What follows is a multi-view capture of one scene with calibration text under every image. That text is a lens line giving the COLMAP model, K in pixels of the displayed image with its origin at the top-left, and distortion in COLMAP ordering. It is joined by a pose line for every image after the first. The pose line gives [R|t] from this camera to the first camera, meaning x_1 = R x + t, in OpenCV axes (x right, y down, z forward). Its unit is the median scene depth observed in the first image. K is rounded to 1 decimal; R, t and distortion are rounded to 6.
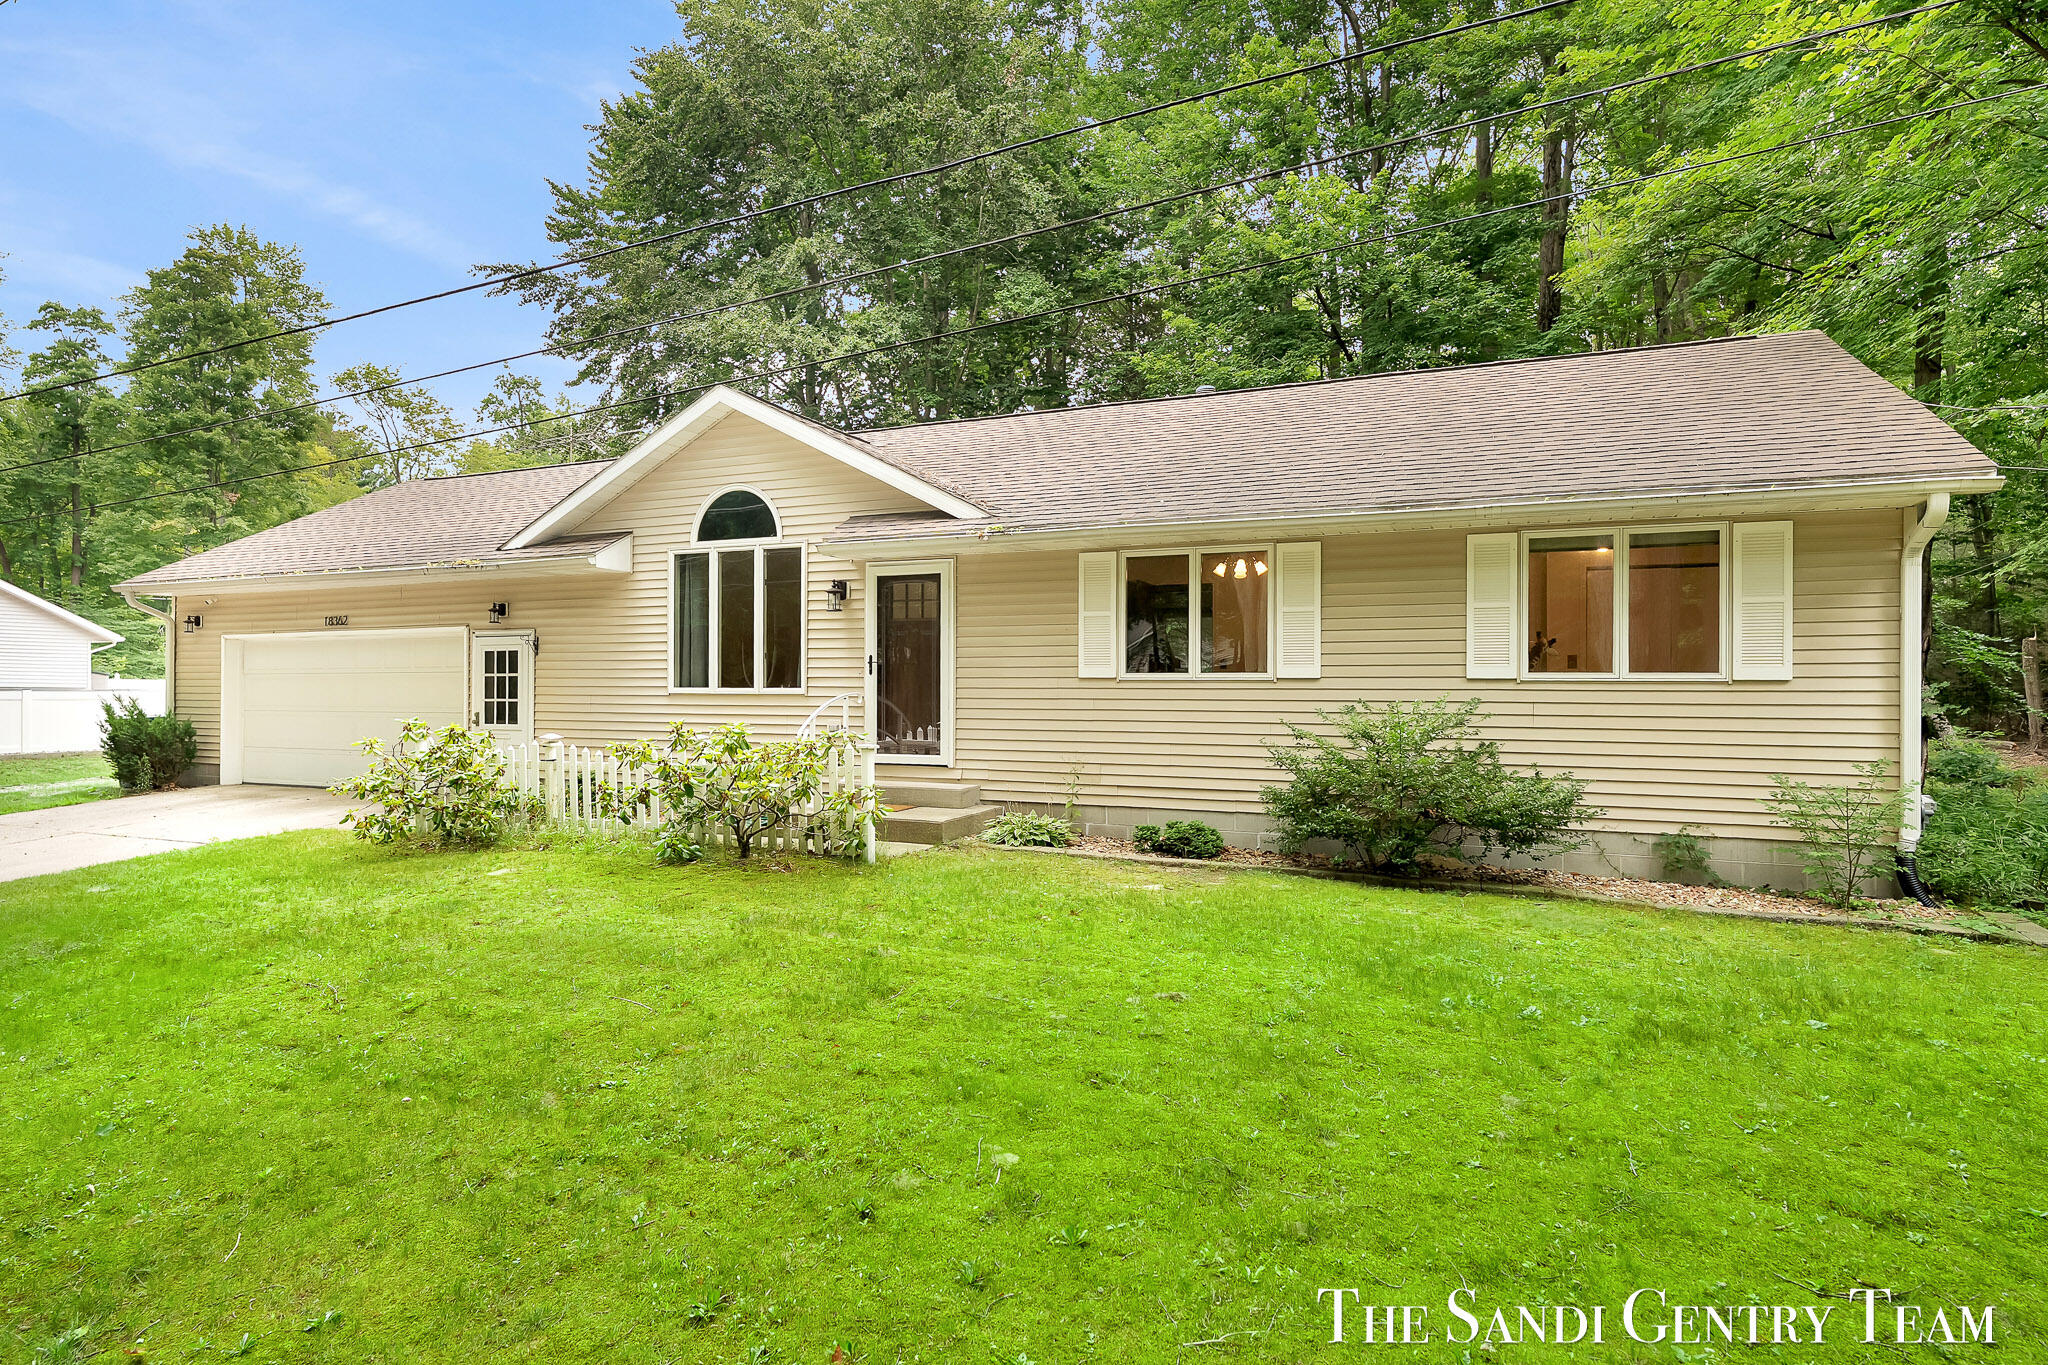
lens RADIAL K [[1080.0, 0, 1022.9], [0, 1080.0, 695.2], [0, 0, 1]] dist [-0.005239, -0.000600]
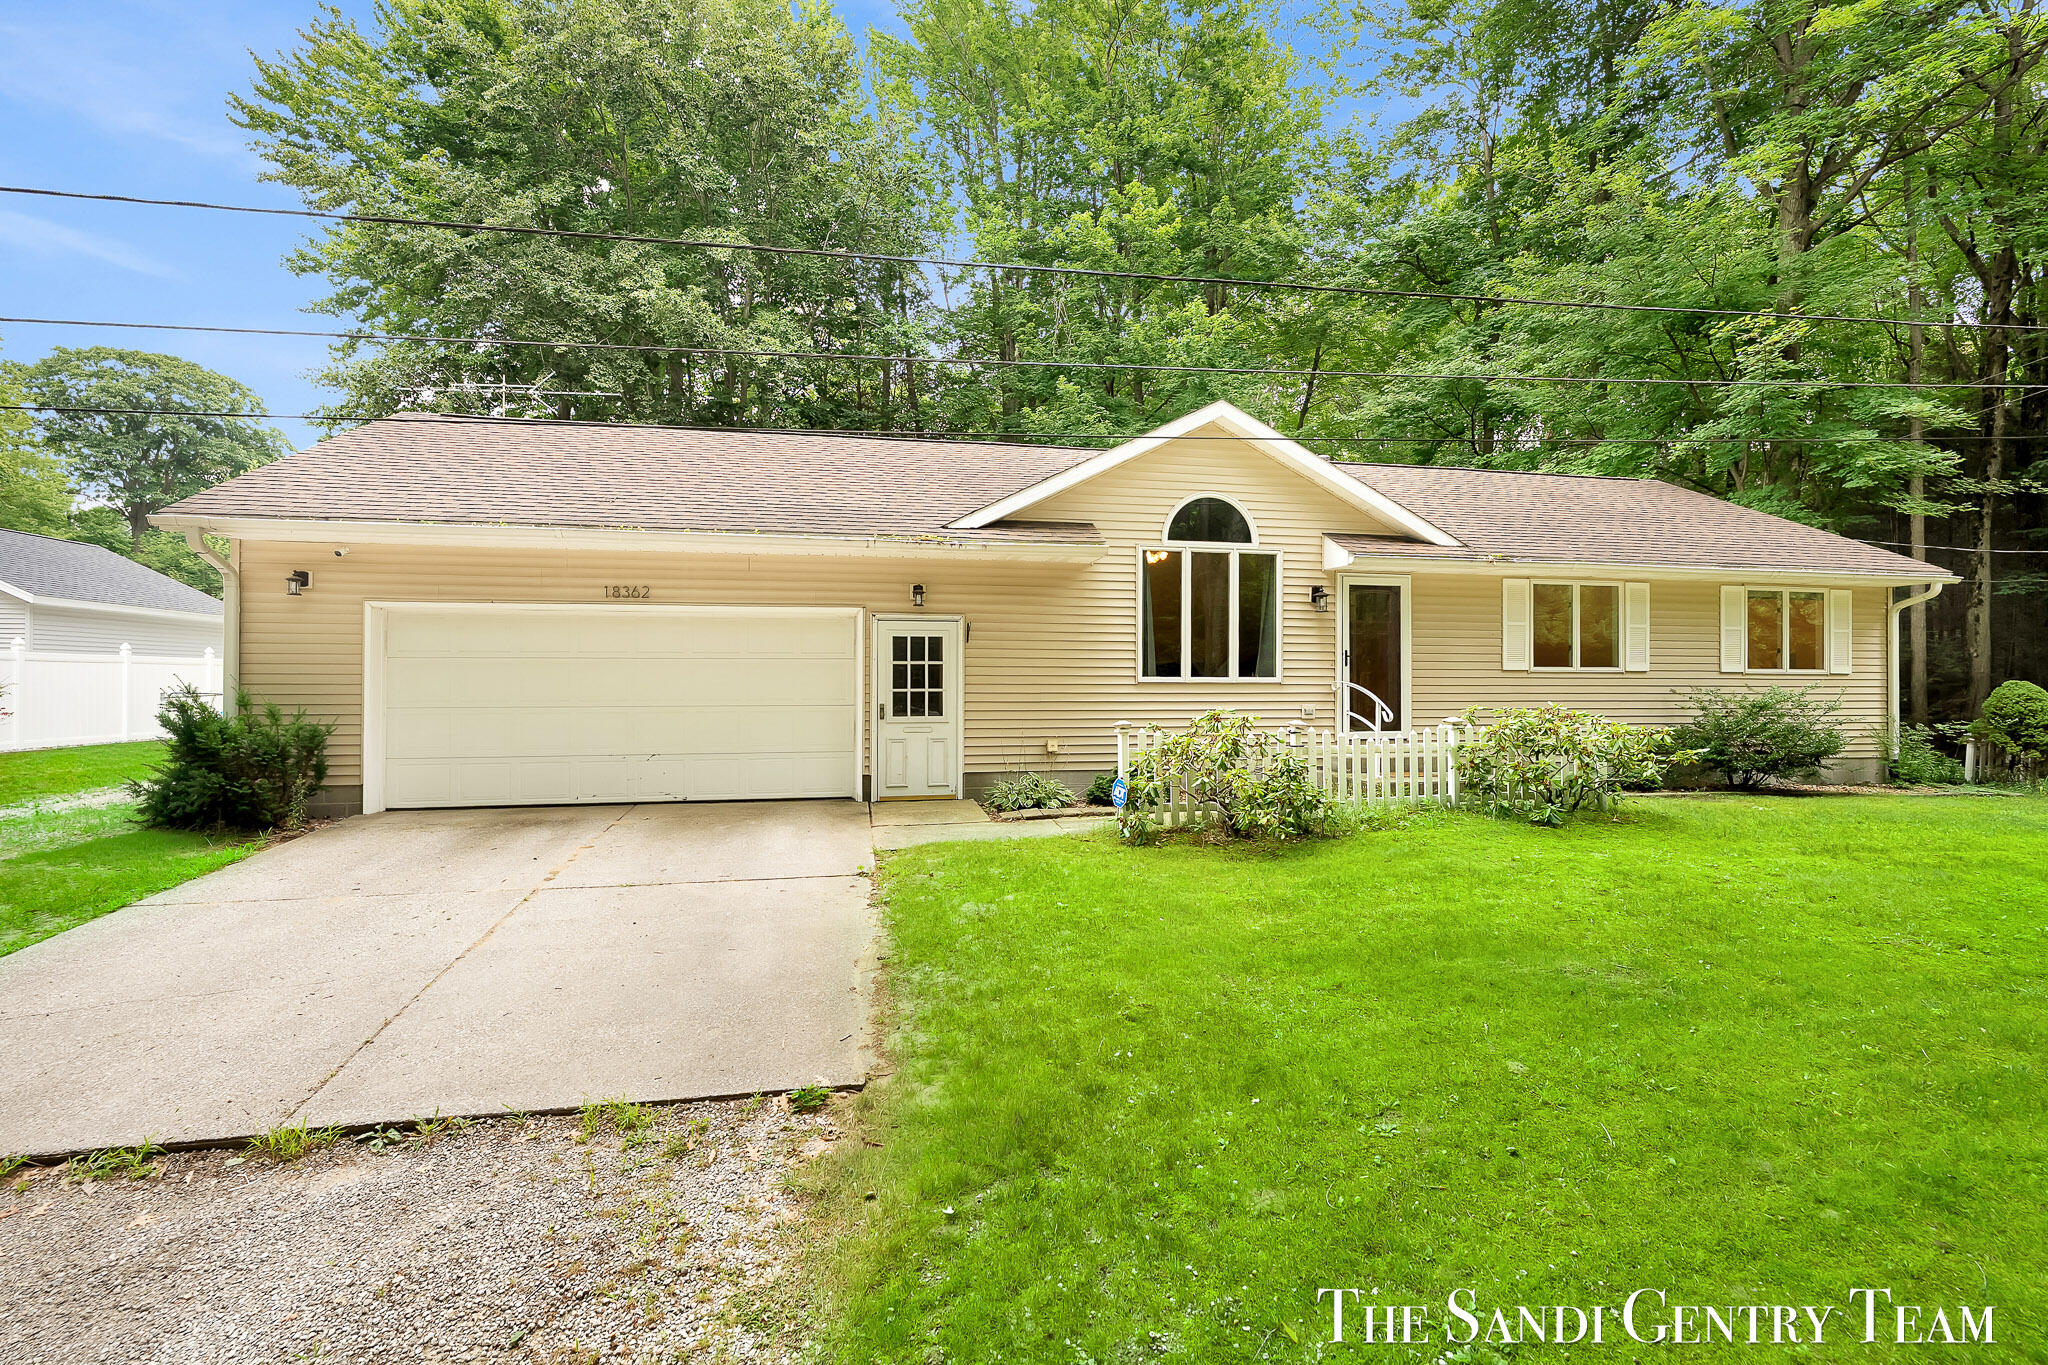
lens RADIAL K [[867.1, 0, 1024.0], [0, 867.1, 677.4], [0, 0, 1]] dist [0.003566, 0.000227]
pose [[0.833410, 0.000628, 0.552654, -0.908388], [0.002013, 0.999989, -0.004171, -0.003498], [-0.552651, 0.004589, 0.833400, 0.370534]]
